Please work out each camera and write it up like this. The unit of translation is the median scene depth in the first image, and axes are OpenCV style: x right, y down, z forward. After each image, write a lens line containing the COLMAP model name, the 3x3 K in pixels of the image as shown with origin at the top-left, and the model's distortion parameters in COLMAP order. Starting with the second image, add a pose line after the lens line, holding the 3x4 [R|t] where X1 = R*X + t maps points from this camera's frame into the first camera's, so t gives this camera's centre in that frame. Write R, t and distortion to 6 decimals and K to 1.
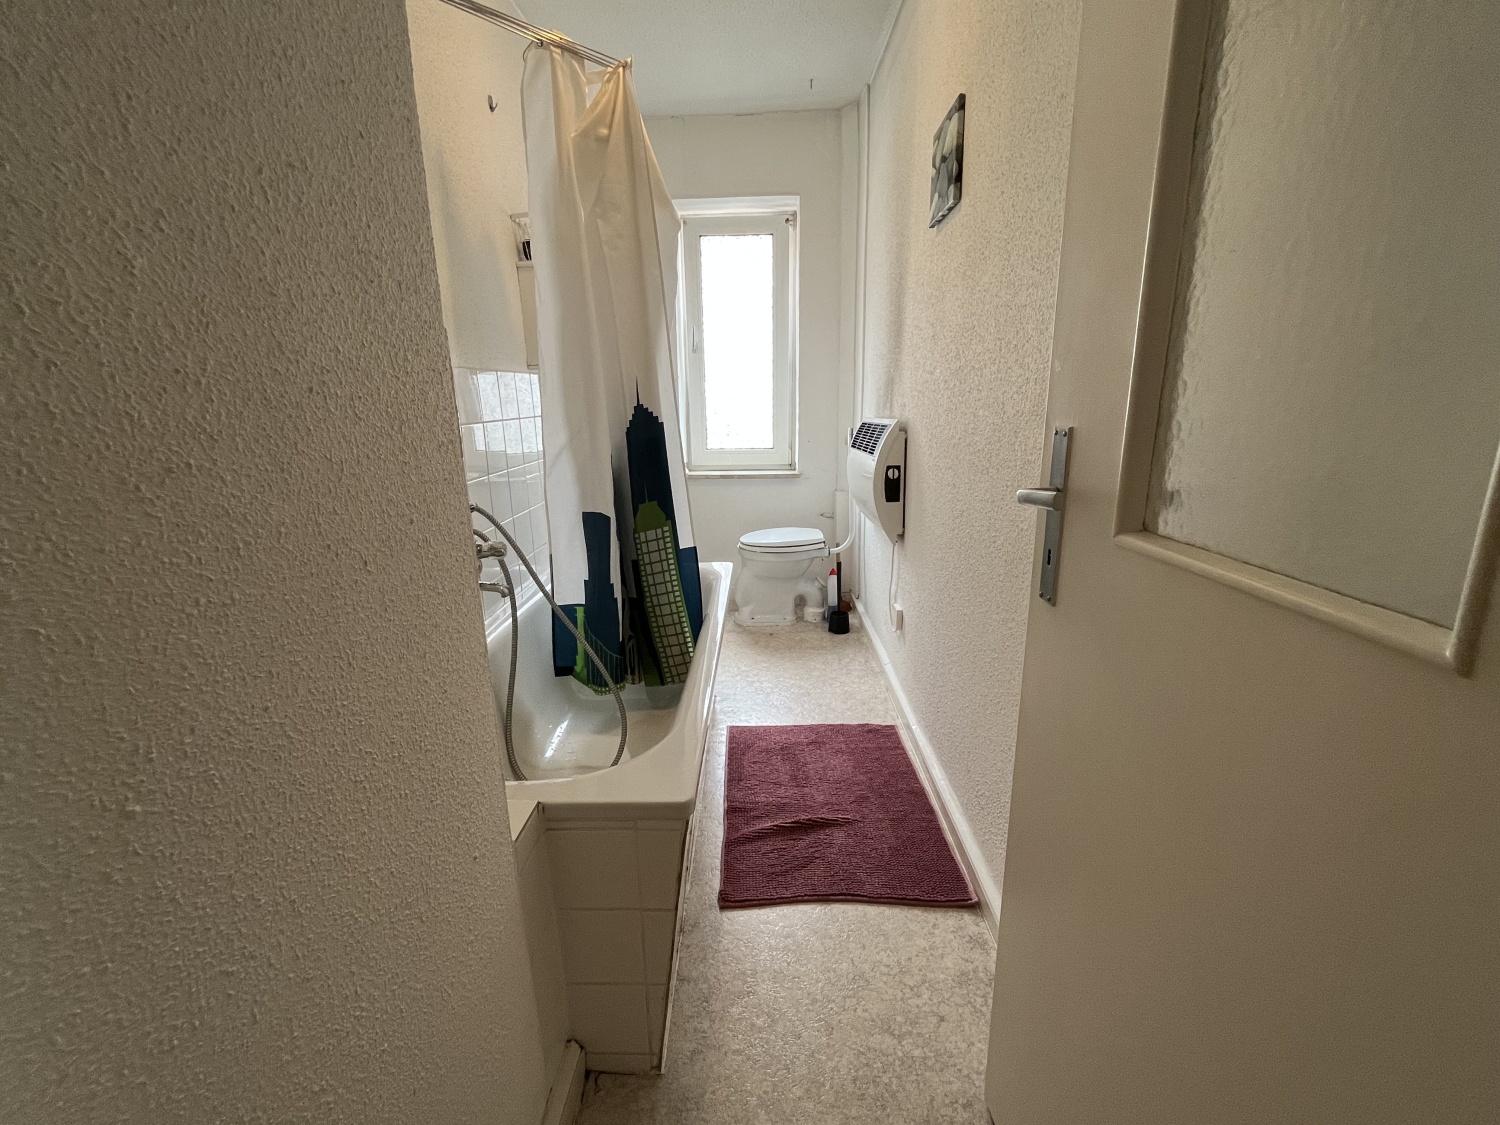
lens RADIAL K [[641.7, 0, 744.2], [0, 641.7, 562.7], [0, 0, 1]] dist [-0.003048, -0.000691]
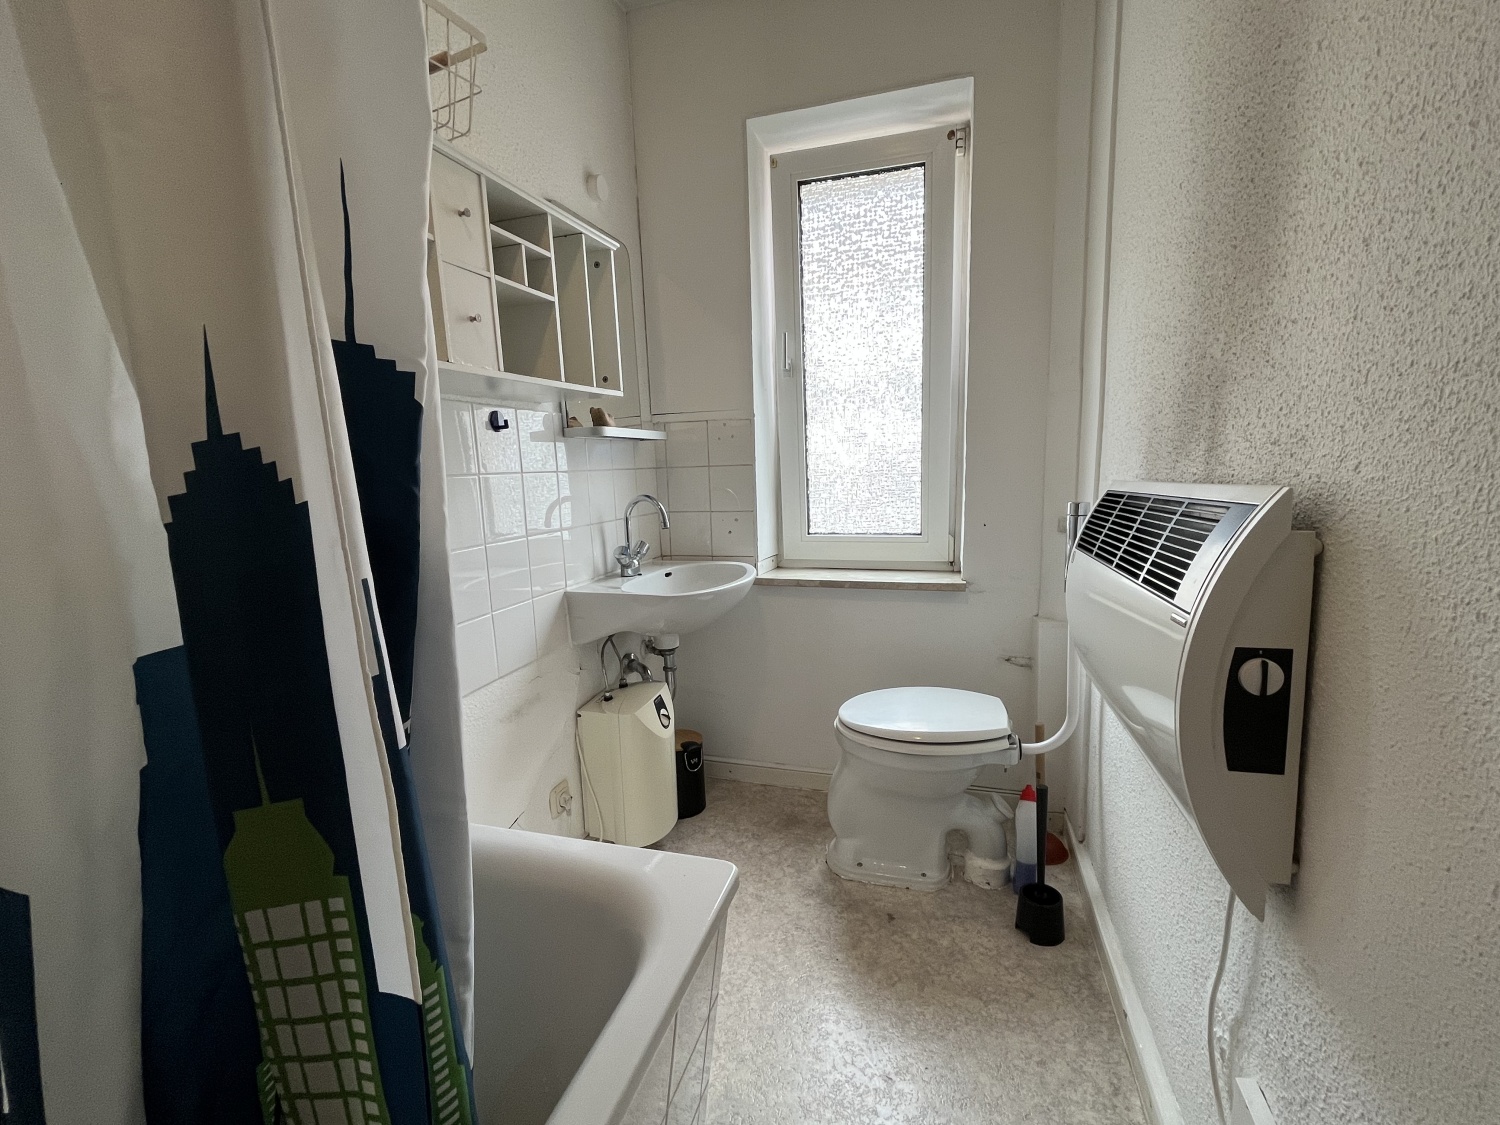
lens RADIAL K [[641.7, 0, 756.6], [0, 641.7, 565.8], [0, 0, 1]] dist [-0.003048, -0.000691]
pose [[0.963898, 0.028979, -0.264691, 0.064766], [-0.053461, 0.994880, -0.085760, -0.106662], [0.260850, 0.096815, 0.960512, 0.471275]]
